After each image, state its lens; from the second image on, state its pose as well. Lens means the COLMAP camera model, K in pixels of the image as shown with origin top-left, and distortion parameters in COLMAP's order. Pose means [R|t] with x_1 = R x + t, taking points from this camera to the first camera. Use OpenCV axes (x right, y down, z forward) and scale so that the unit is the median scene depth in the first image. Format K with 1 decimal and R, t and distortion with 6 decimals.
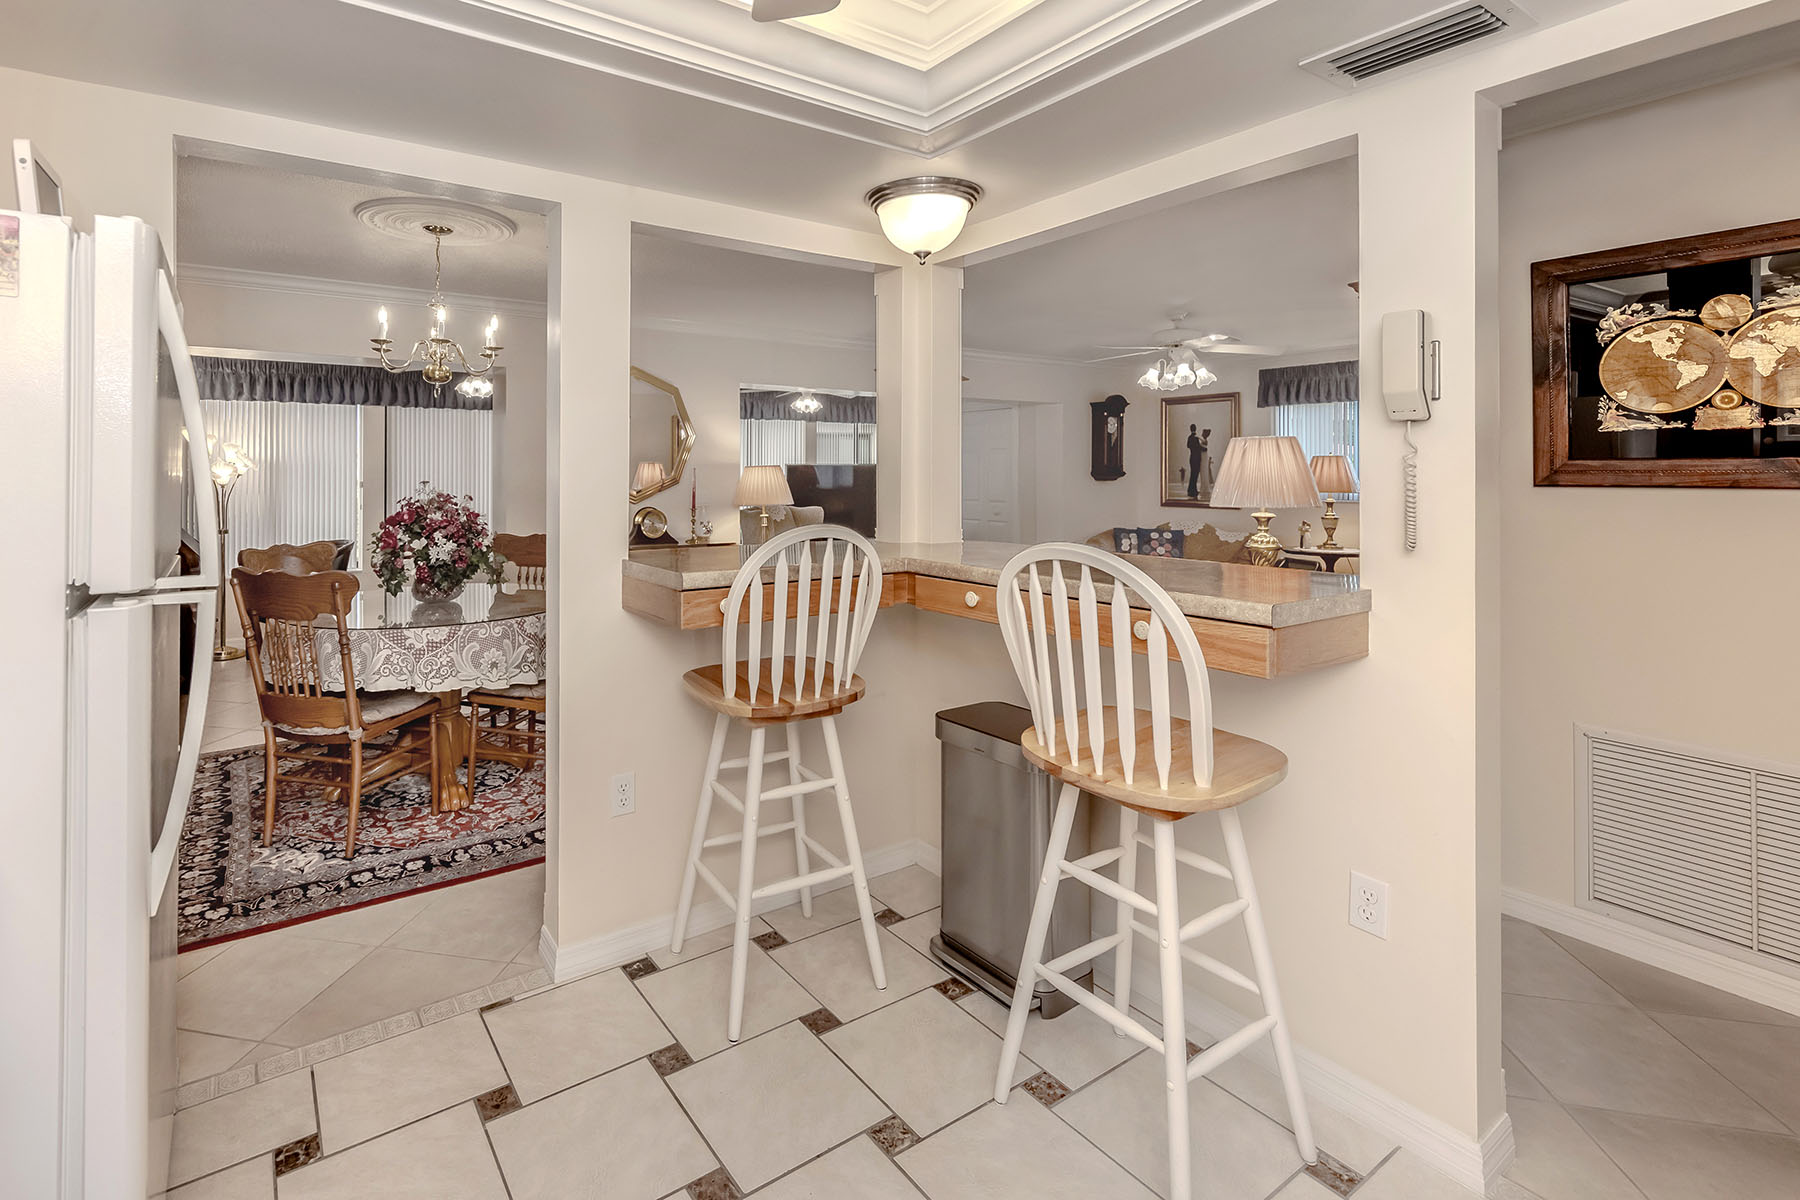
lens RADIAL K [[879.9, 0, 774.4], [0, 879.9, 483.6], [0, 0, 1]] dist [0.018123, 0.000453]
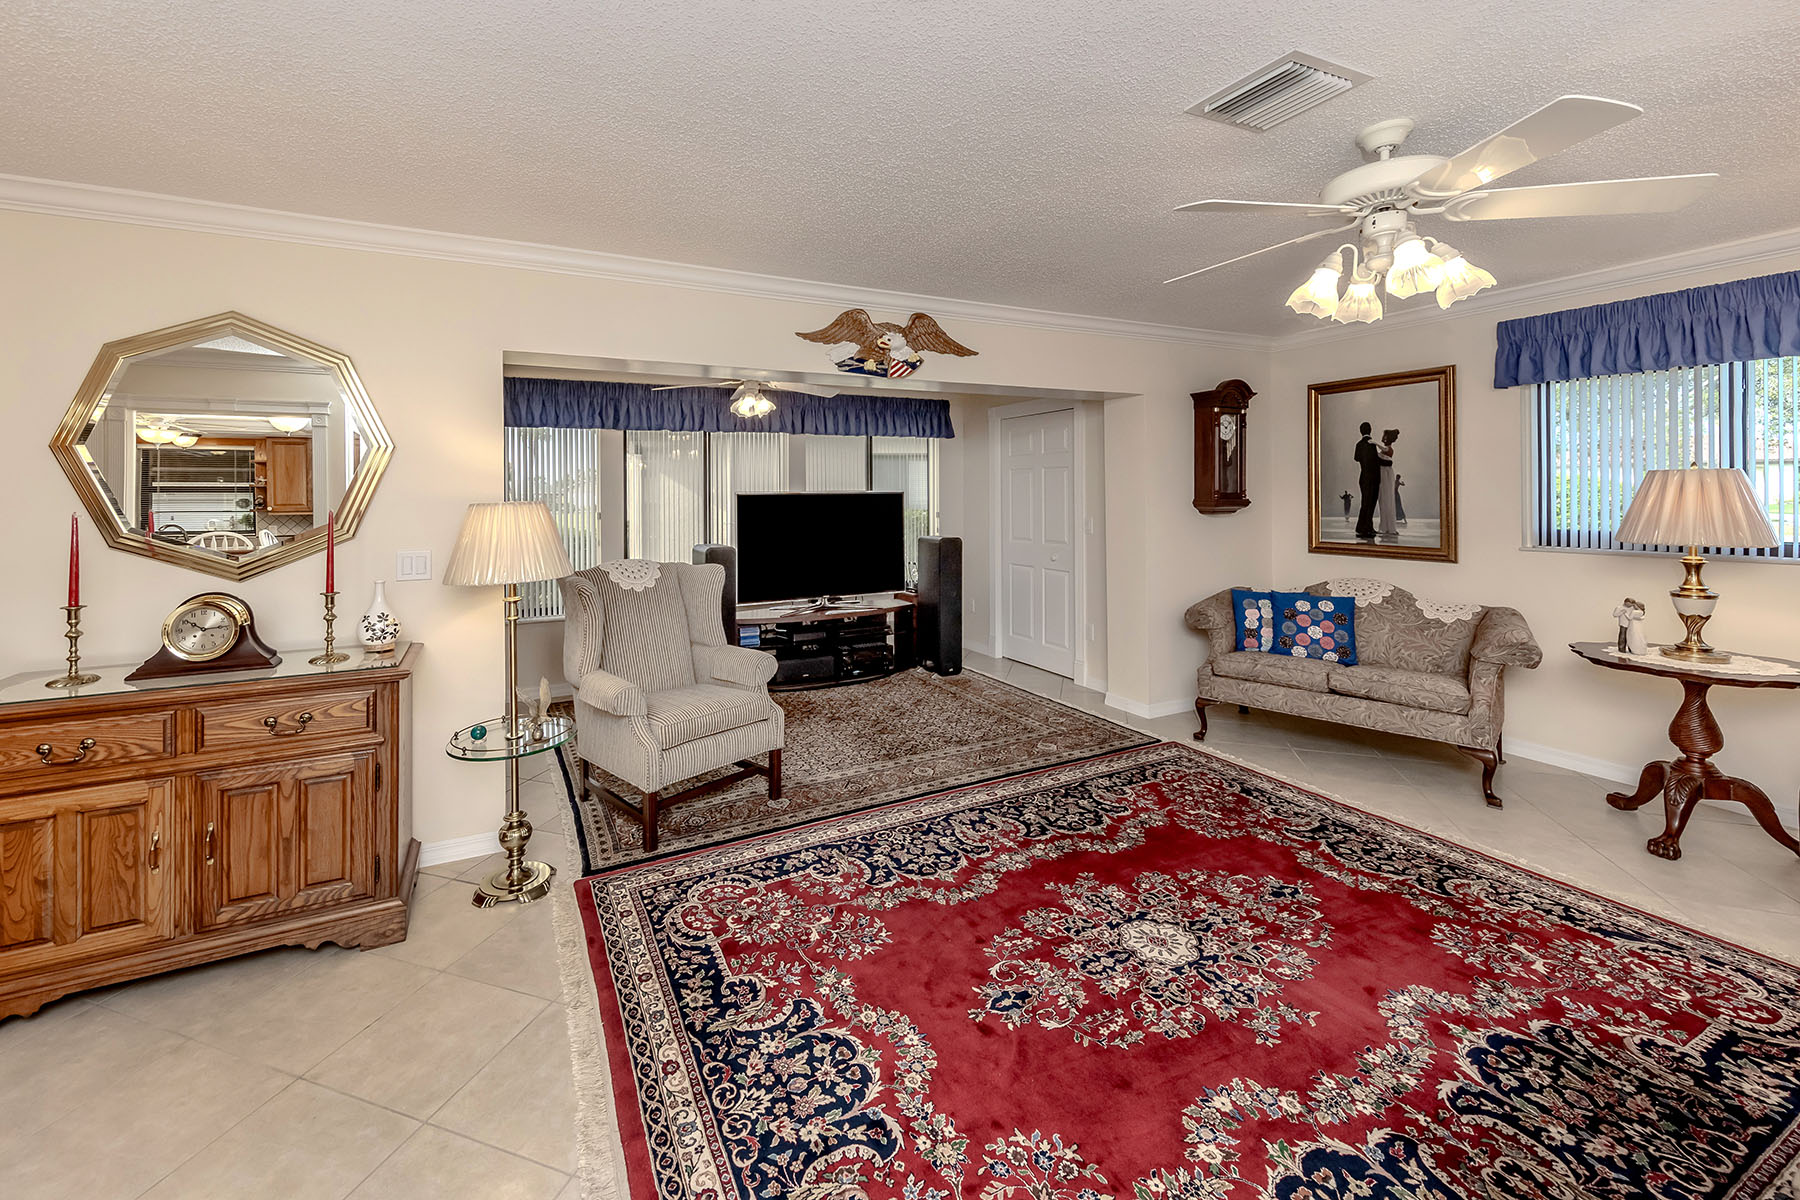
lens RADIAL K [[715.4, 0, 843.6], [0, 715.4, 502.5], [0, 0, 1]] dist [0.012131, -0.003236]
pose [[0.991206, -0.006708, -0.132161, 0.176643], [0.006949, 0.999975, 0.001365, -0.014458], [0.132149, -0.002272, 0.991227, 0.451579]]
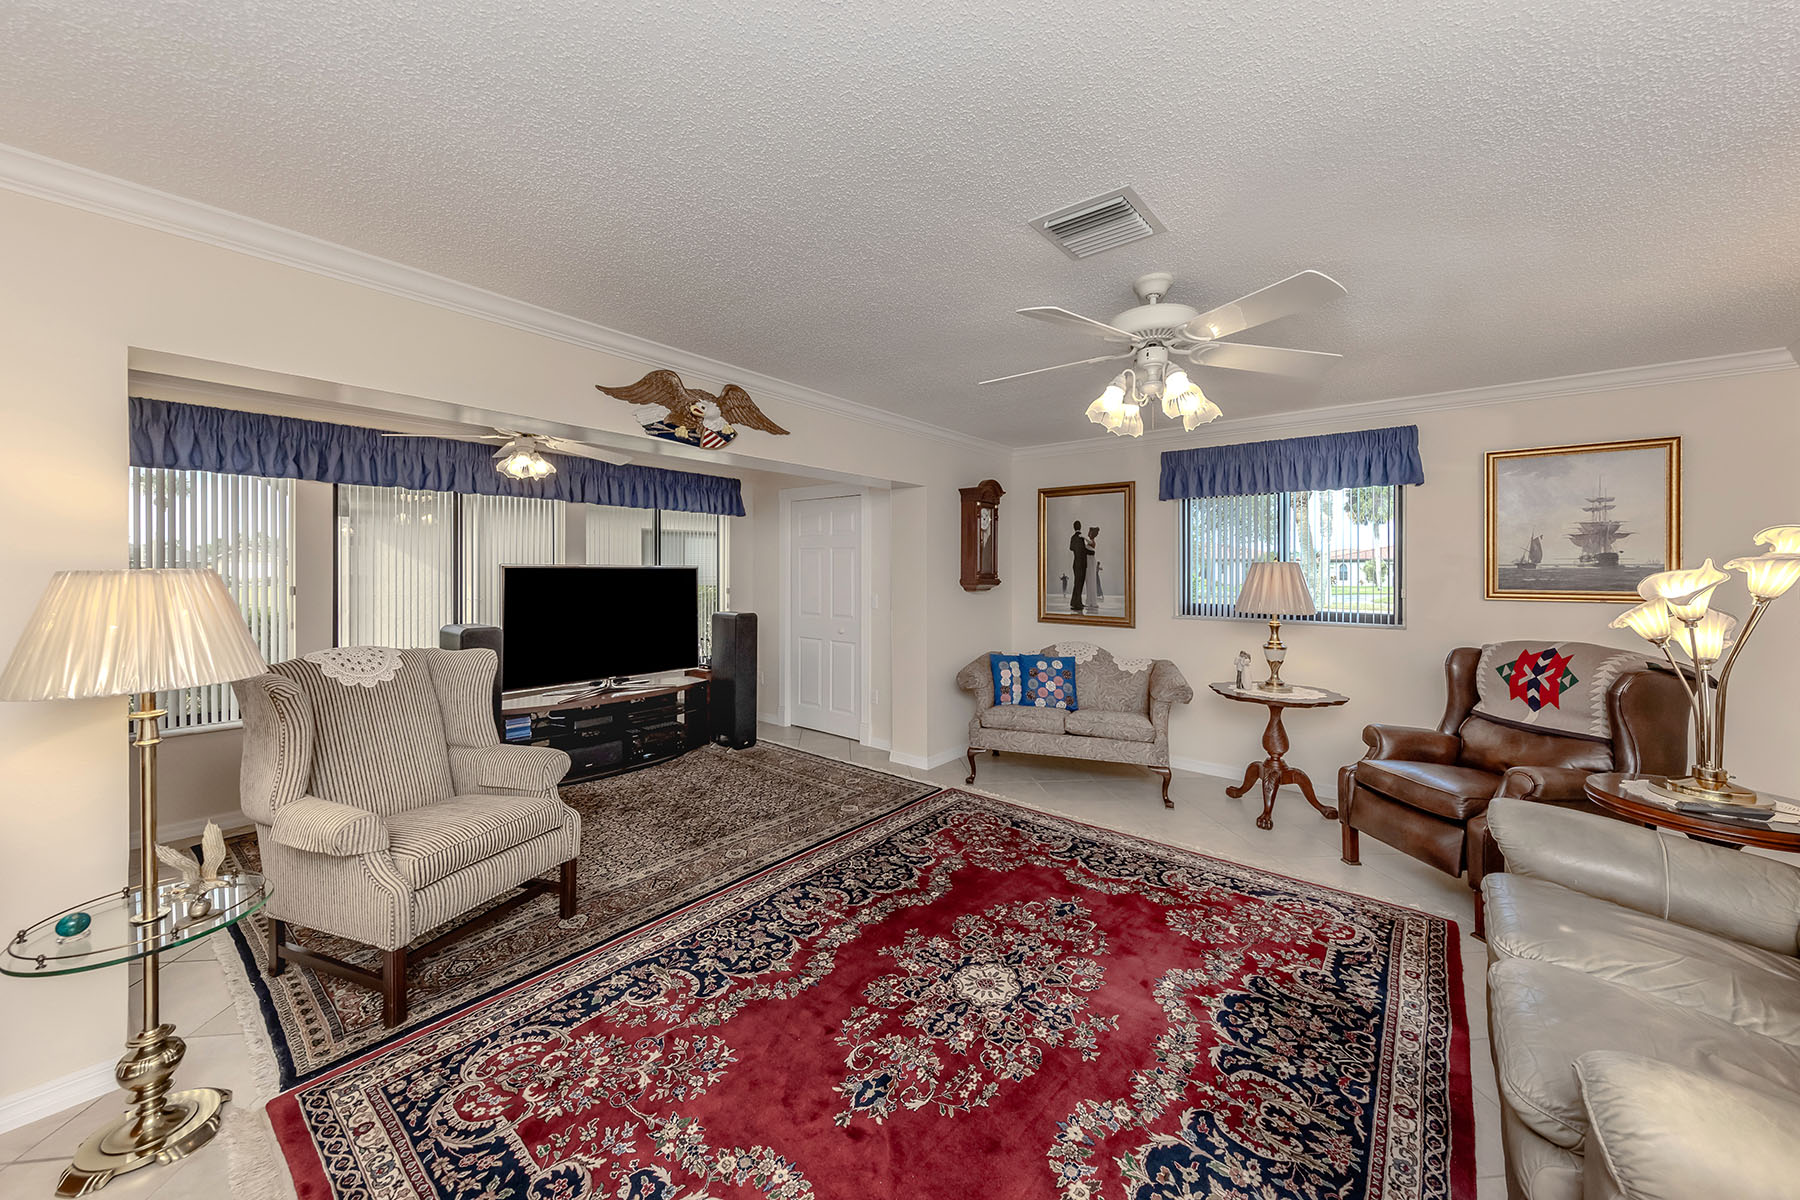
lens RADIAL K [[647.2, 0, 907.0], [0, 647.2, 580.8], [0, 0, 1]] dist [0.007839, -0.000783]
pose [[0.951535, 0.004334, 0.307509, 0.145339], [-0.005450, 0.999981, 0.002771, -0.013807], [-0.307491, -0.004312, 0.951541, 0.490748]]
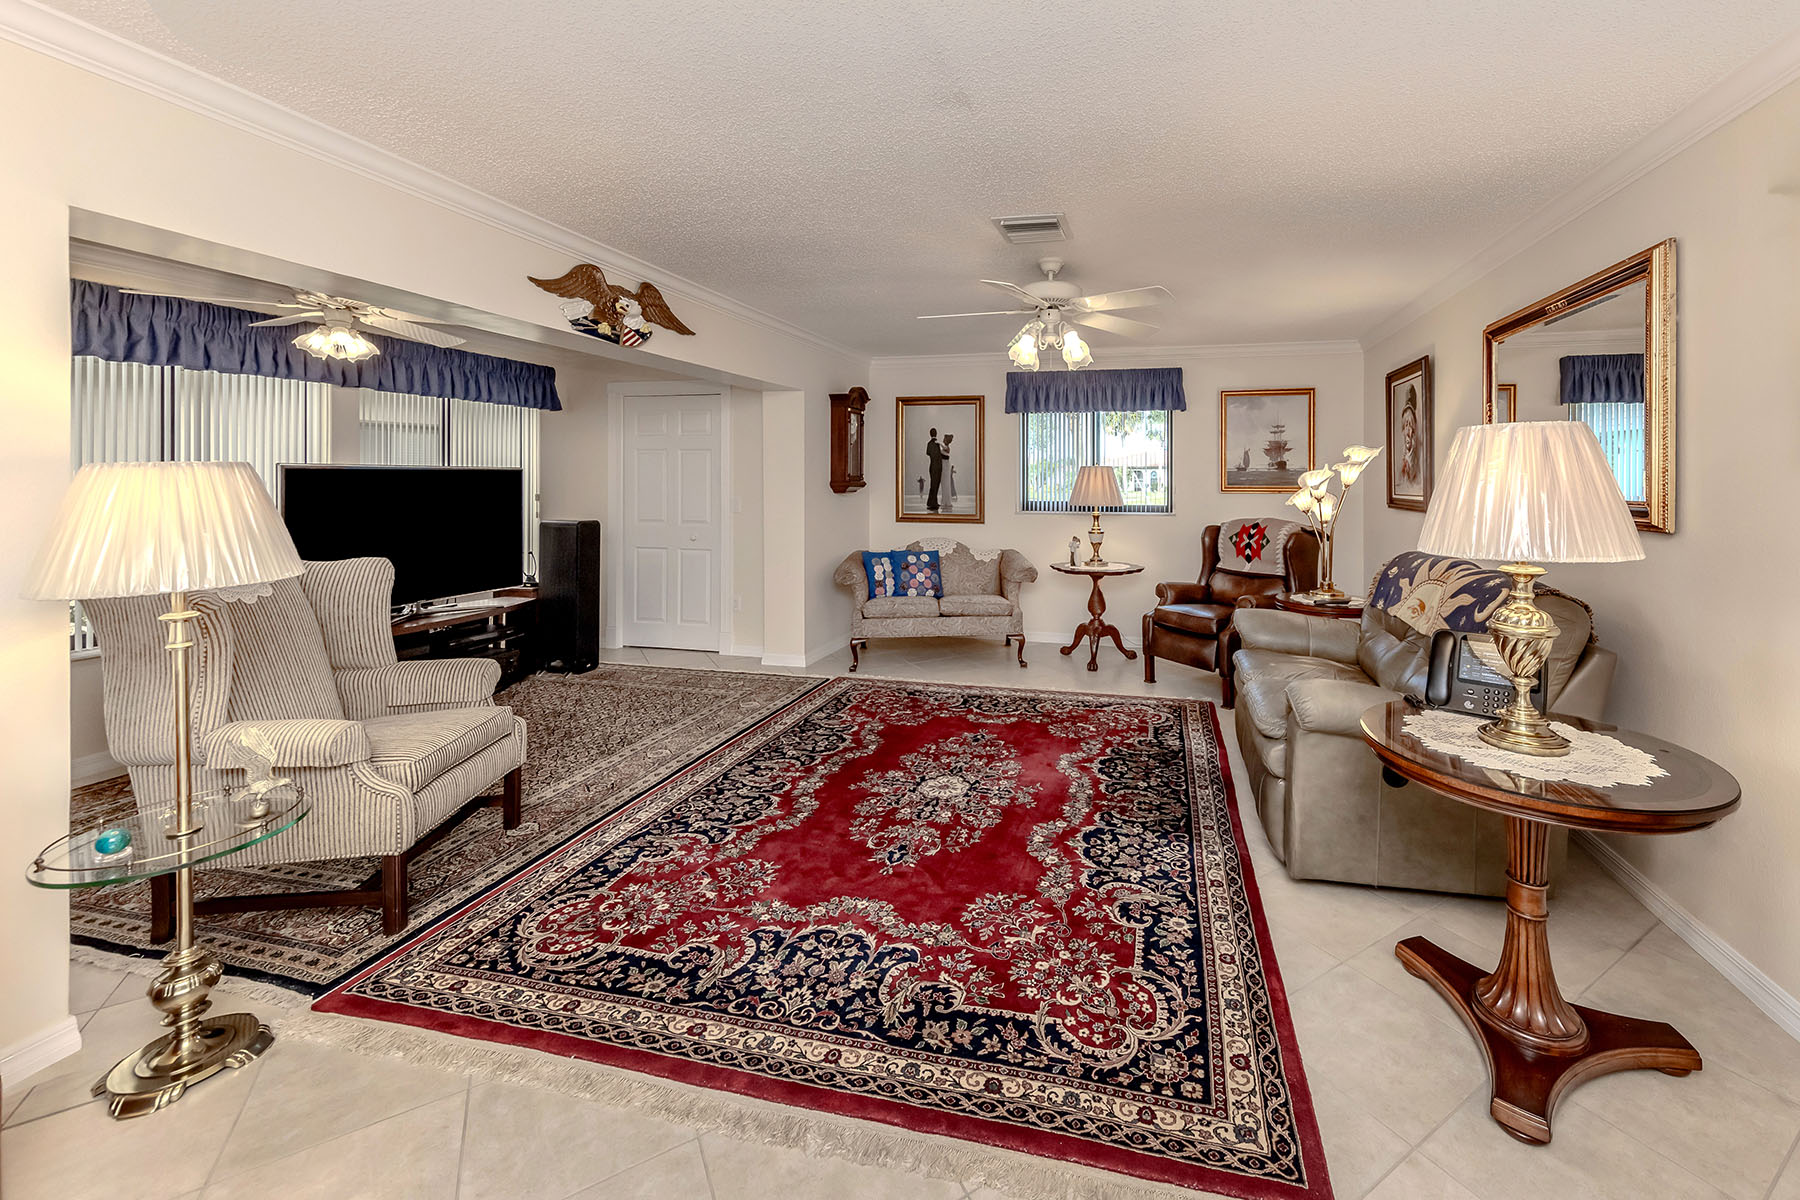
lens RADIAL K [[715.4, 0, 1005.5], [0, 715.4, 490.2], [0, 0, 1]] dist [0.012131, -0.003236]
pose [[0.714120, -0.004533, 0.700009, 0.021494], [0.002712, 0.999989, 0.003709, -0.007939], [-0.700018, -0.000751, 0.714125, 0.440218]]
